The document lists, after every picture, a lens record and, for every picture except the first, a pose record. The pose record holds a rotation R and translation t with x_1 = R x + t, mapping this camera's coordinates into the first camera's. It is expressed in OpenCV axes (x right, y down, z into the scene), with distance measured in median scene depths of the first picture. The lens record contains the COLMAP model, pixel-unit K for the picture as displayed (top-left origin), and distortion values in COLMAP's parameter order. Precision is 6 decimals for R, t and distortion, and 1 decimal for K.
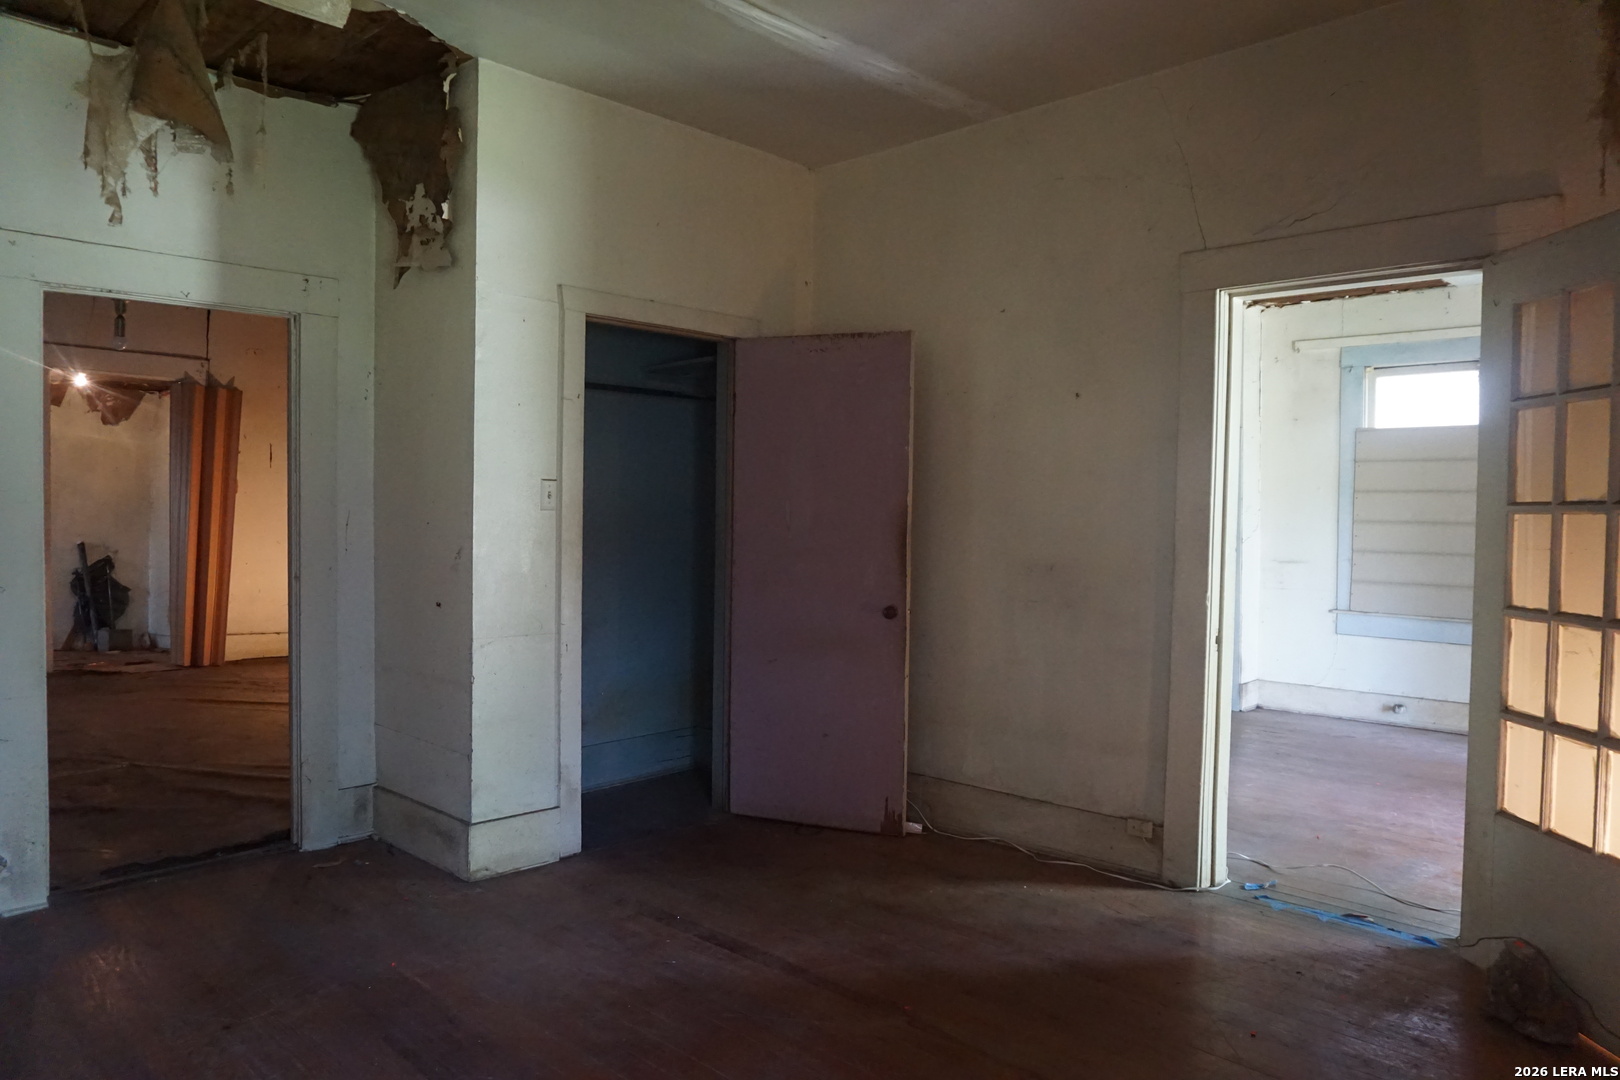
lens RADIAL K [[1088.2, 0, 805.1], [0, 1088.2, 541.4], [0, 0, 1]] dist [-0.044299, 0.029127]
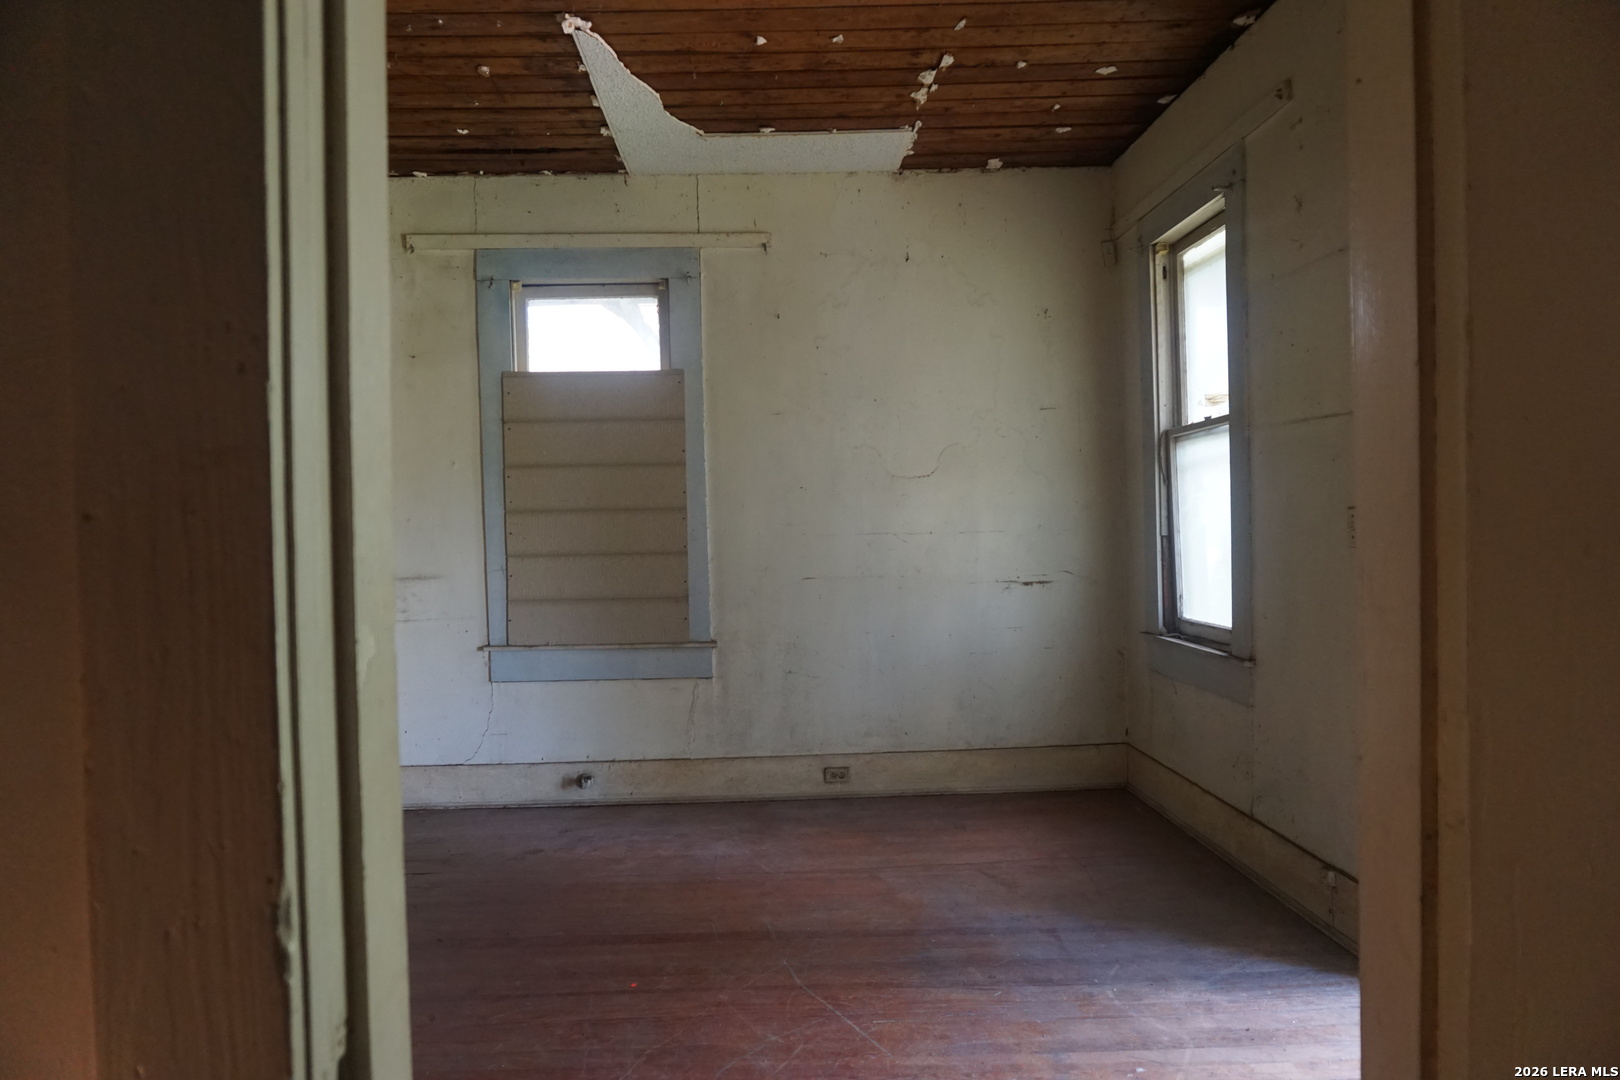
lens RADIAL K [[1088.2, 0, 805.1], [0, 1088.2, 541.8], [0, 0, 1]] dist [-0.044299, 0.029127]
pose [[0.690944, -0.045769, 0.721458, 0.150996], [0.051570, 0.998572, 0.013961, 0.000171], [-0.721067, 0.027560, 0.692317, 0.401326]]
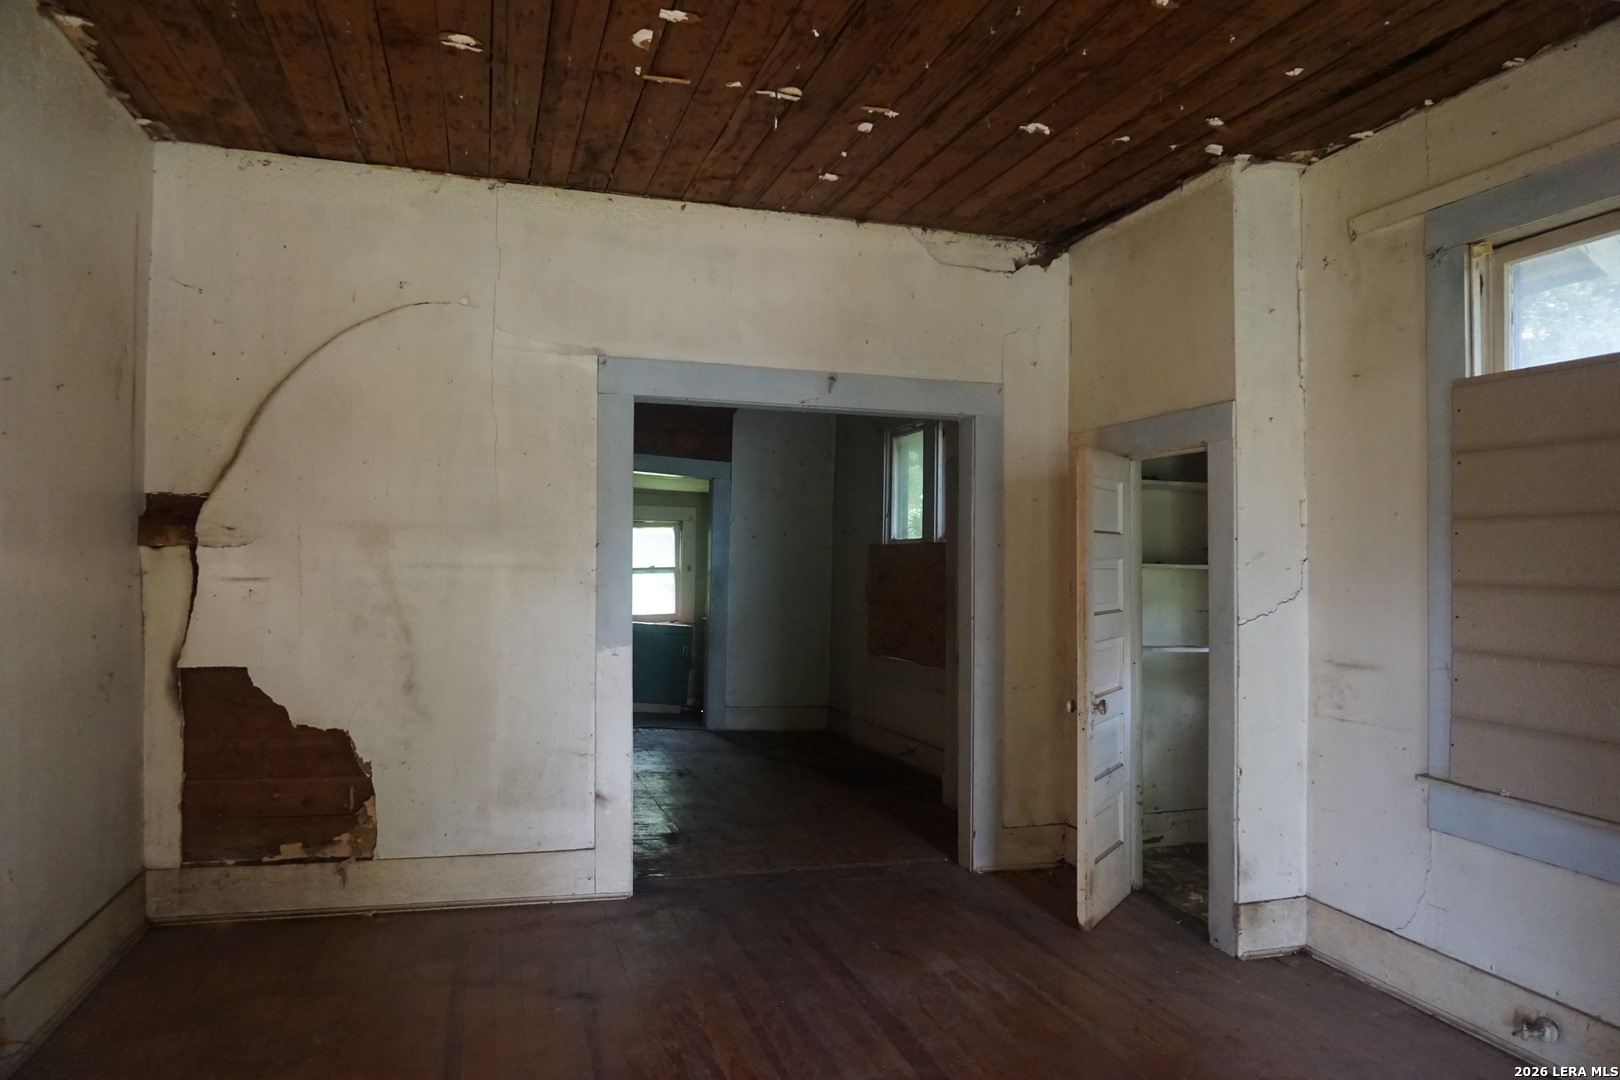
lens RADIAL K [[1088.2, 0, 805.6], [0, 1088.2, 541.7], [0, 0, 1]] dist [-0.044299, 0.029127]
pose [[0.864458, -0.007154, -0.502655, 0.499558], [-0.017925, 0.998824, -0.045043, -0.011305], [0.502386, 0.047947, 0.863313, 0.469986]]
